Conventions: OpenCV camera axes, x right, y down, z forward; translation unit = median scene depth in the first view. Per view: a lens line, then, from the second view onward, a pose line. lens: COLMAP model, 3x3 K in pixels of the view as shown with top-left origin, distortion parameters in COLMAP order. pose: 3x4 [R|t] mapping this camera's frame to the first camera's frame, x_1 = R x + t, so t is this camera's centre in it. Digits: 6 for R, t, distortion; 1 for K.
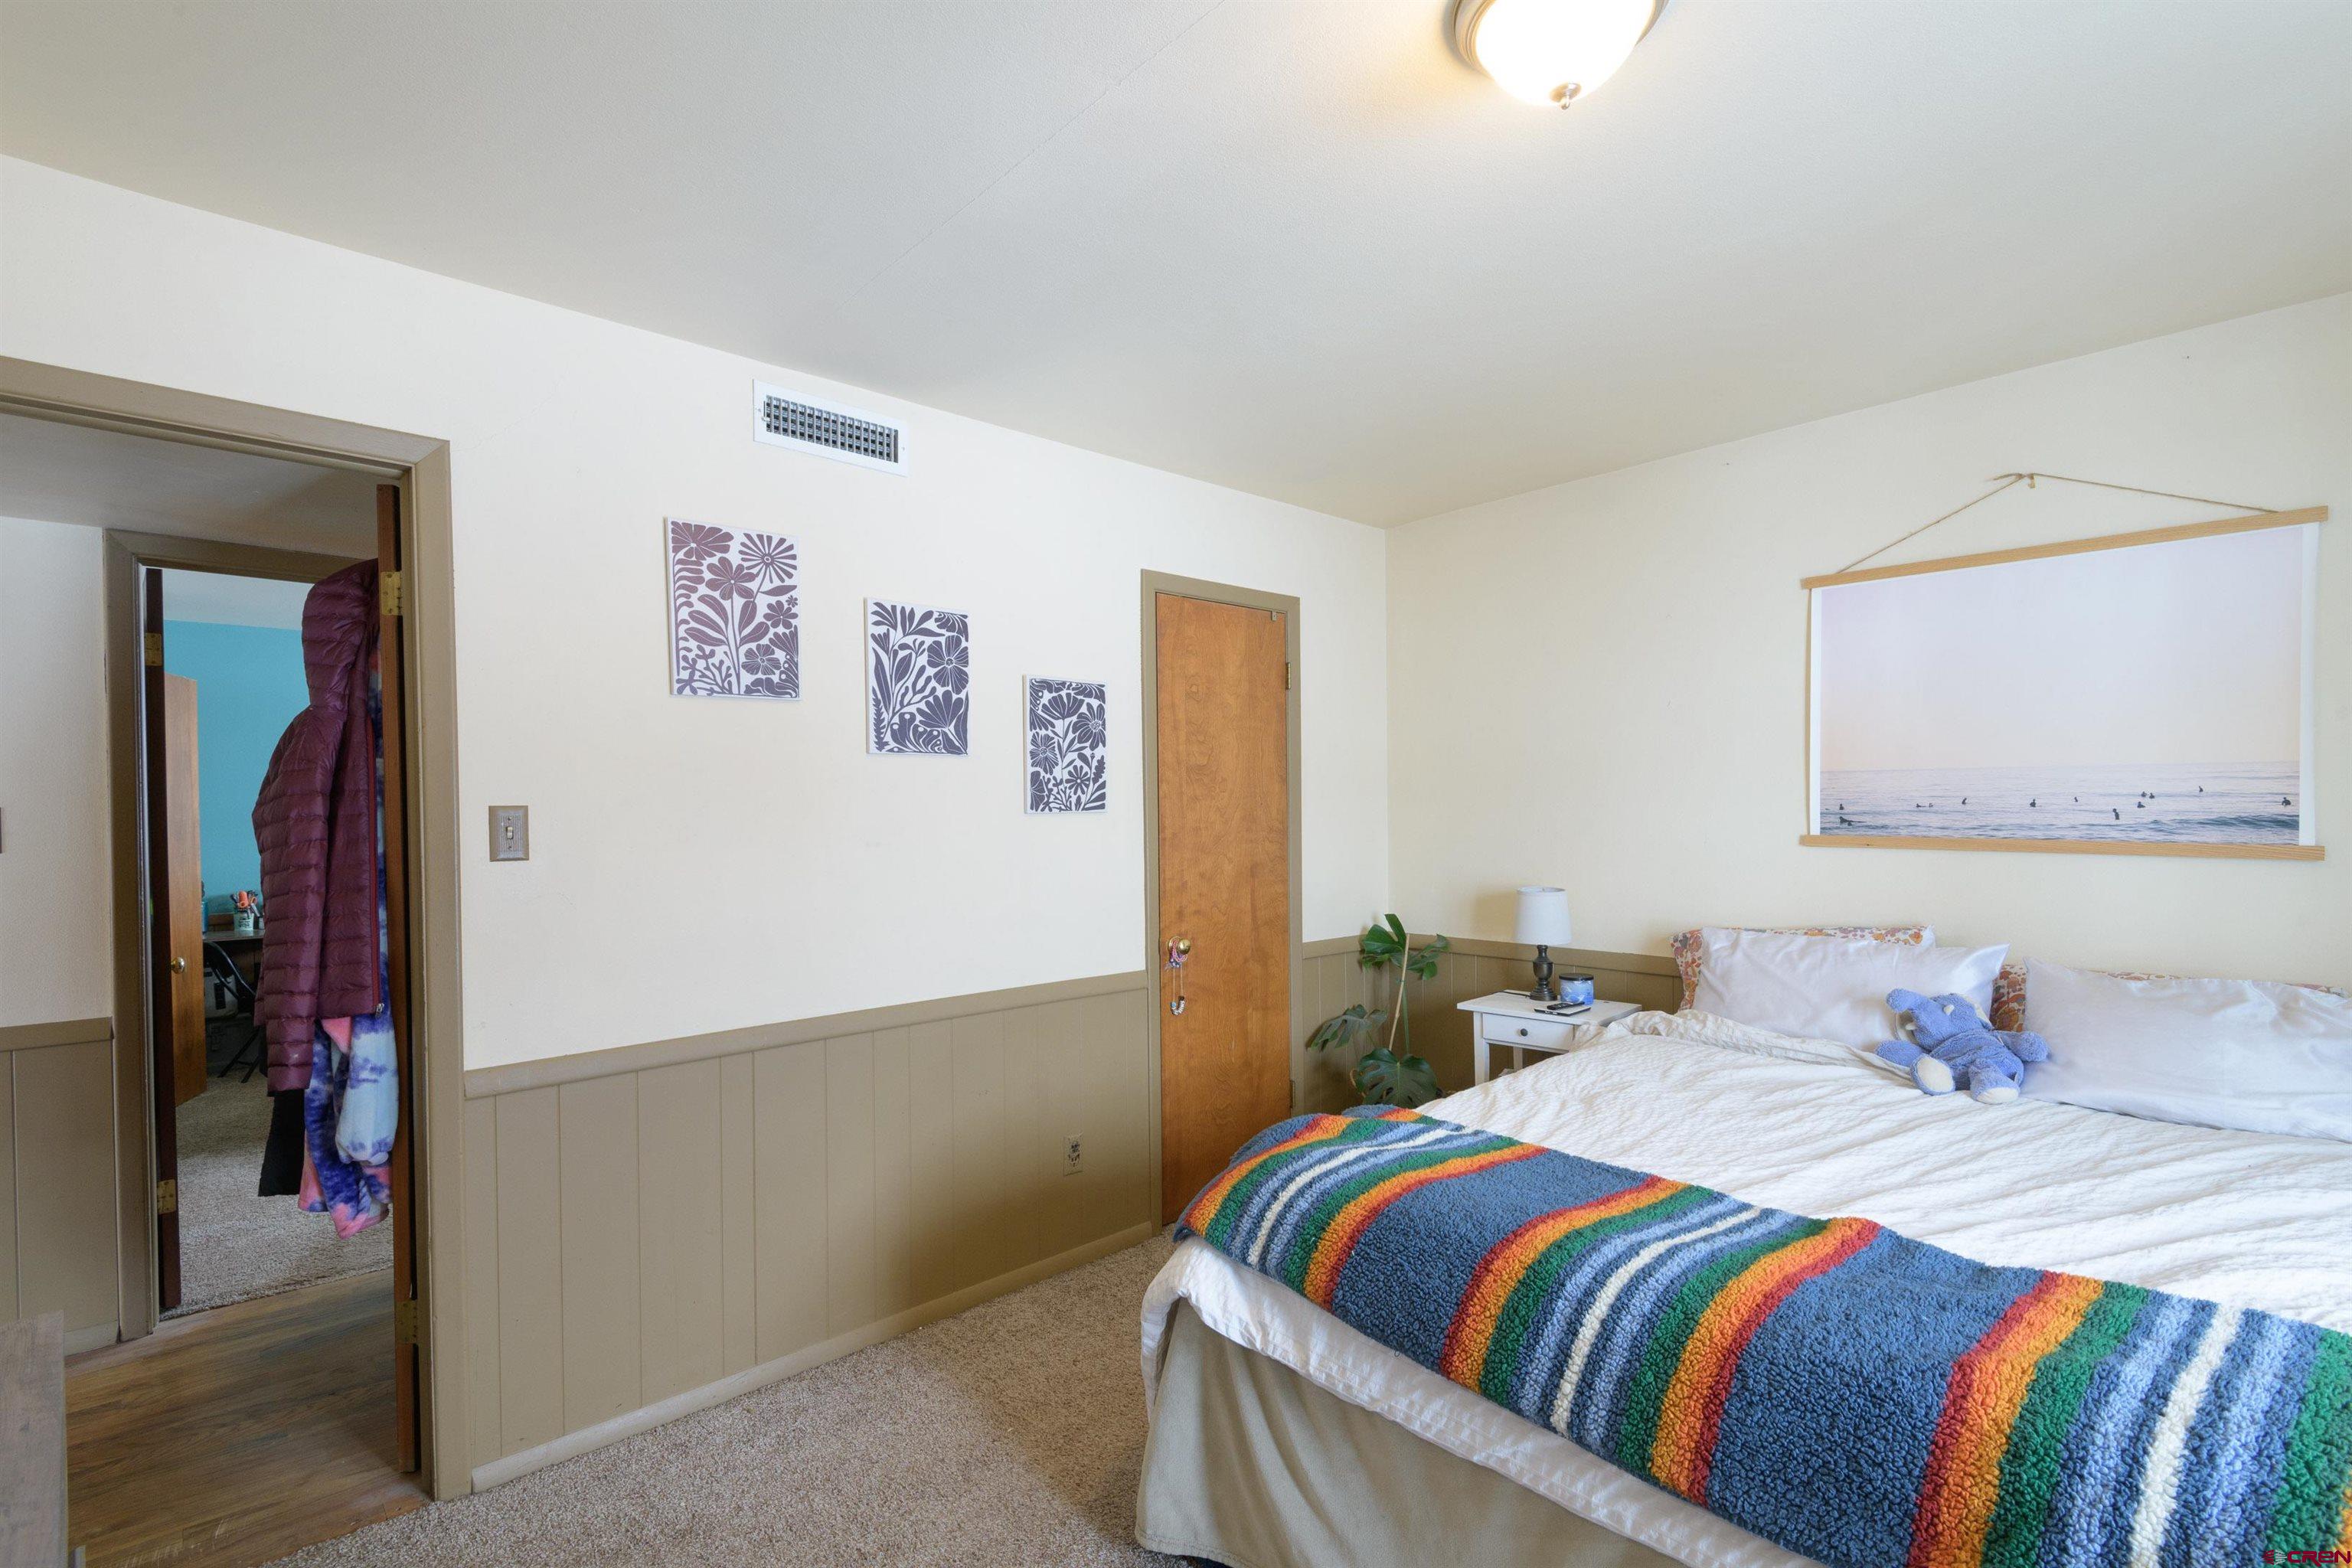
lens RADIAL K [[1072.3, 0, 1204.3], [0, 1072.3, 800.1], [0, 0, 1]] dist [0.023055, -0.000254]
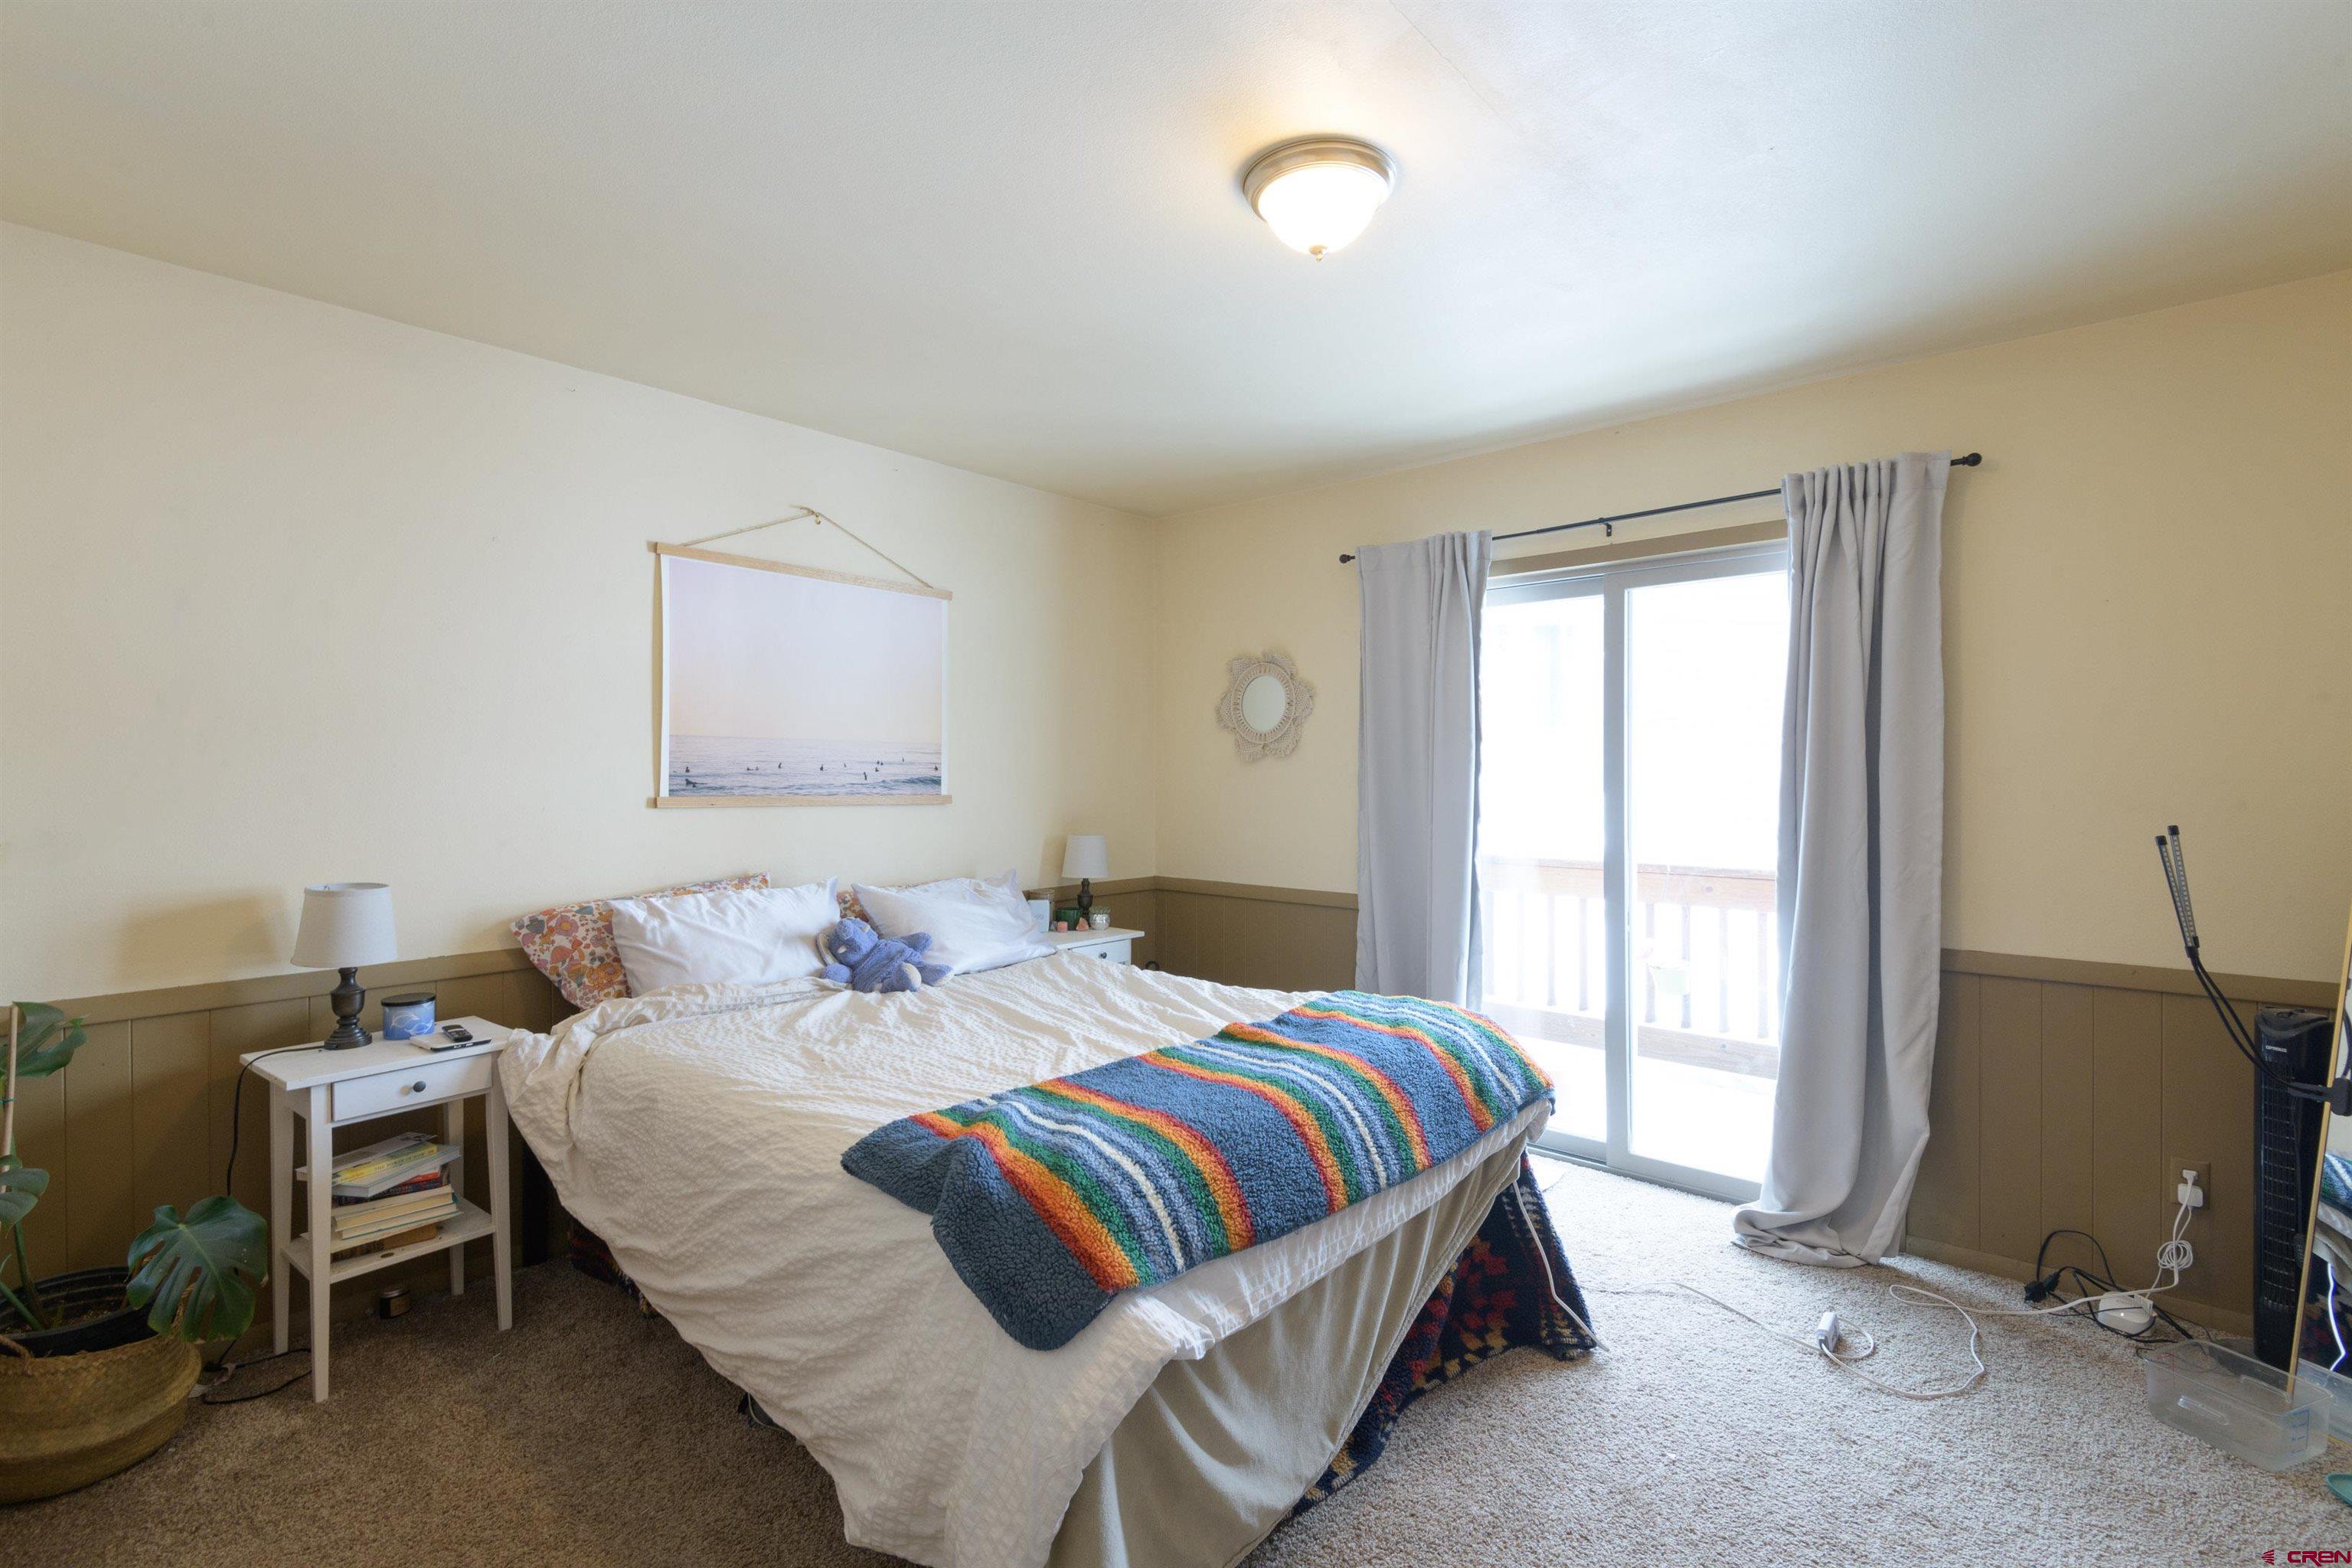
lens RADIAL K [[1060.0, 0, 1177.0], [0, 1060.0, 750.7], [0, 0, 1]] dist [-0.000143, -0.000607]
pose [[-0.081604, 0.033371, 0.996106, -0.514037], [-0.001561, 0.999434, -0.033610, 0.023672], [-0.996664, -0.004298, -0.081506, 0.665650]]
